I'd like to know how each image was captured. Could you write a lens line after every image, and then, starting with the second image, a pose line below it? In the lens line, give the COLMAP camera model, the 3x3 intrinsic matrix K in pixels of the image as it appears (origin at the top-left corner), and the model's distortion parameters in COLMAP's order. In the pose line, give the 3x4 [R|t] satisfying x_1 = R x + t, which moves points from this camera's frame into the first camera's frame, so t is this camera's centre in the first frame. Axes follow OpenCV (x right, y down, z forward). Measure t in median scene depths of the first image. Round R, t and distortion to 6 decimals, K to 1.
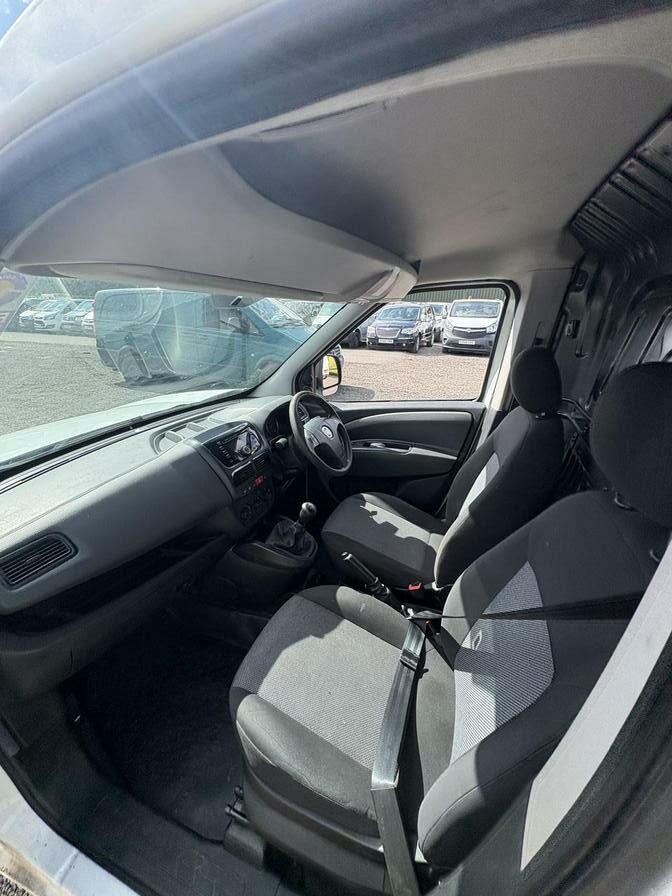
lens RADIAL K [[362.4, 0, 342.0], [0, 362.4, 443.6], [0, 0, 1]] dist [0.000188, -0.000196]
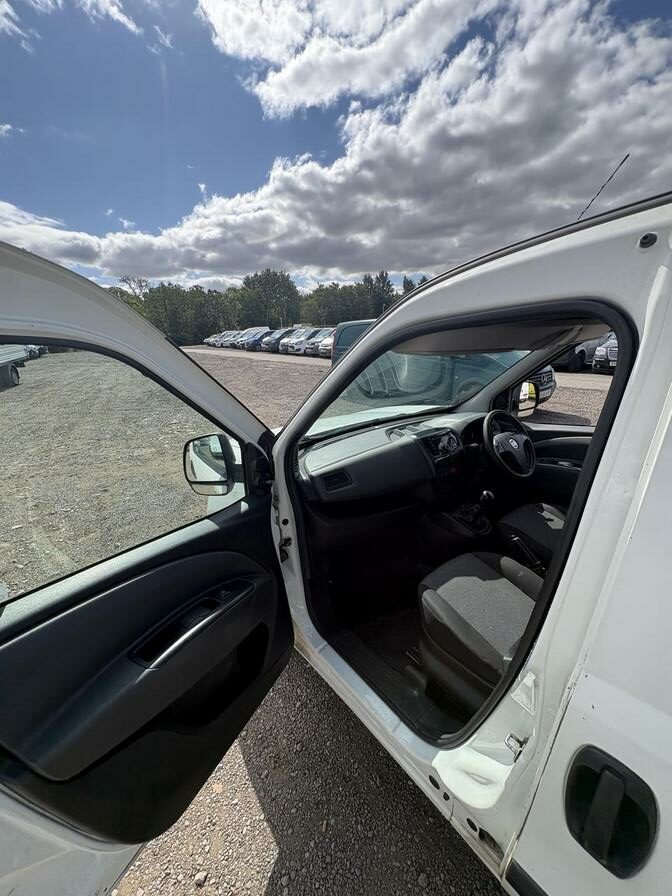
lens RADIAL K [[362.4, 0, 329.1], [0, 362.4, 440.6], [0, 0, 1]] dist [0.000188, -0.000196]
pose [[0.843604, 0.117897, -0.523862, 0.076256], [-0.149350, 0.988620, -0.018014, 0.075190], [0.515777, 0.093436, 0.851612, -0.392366]]
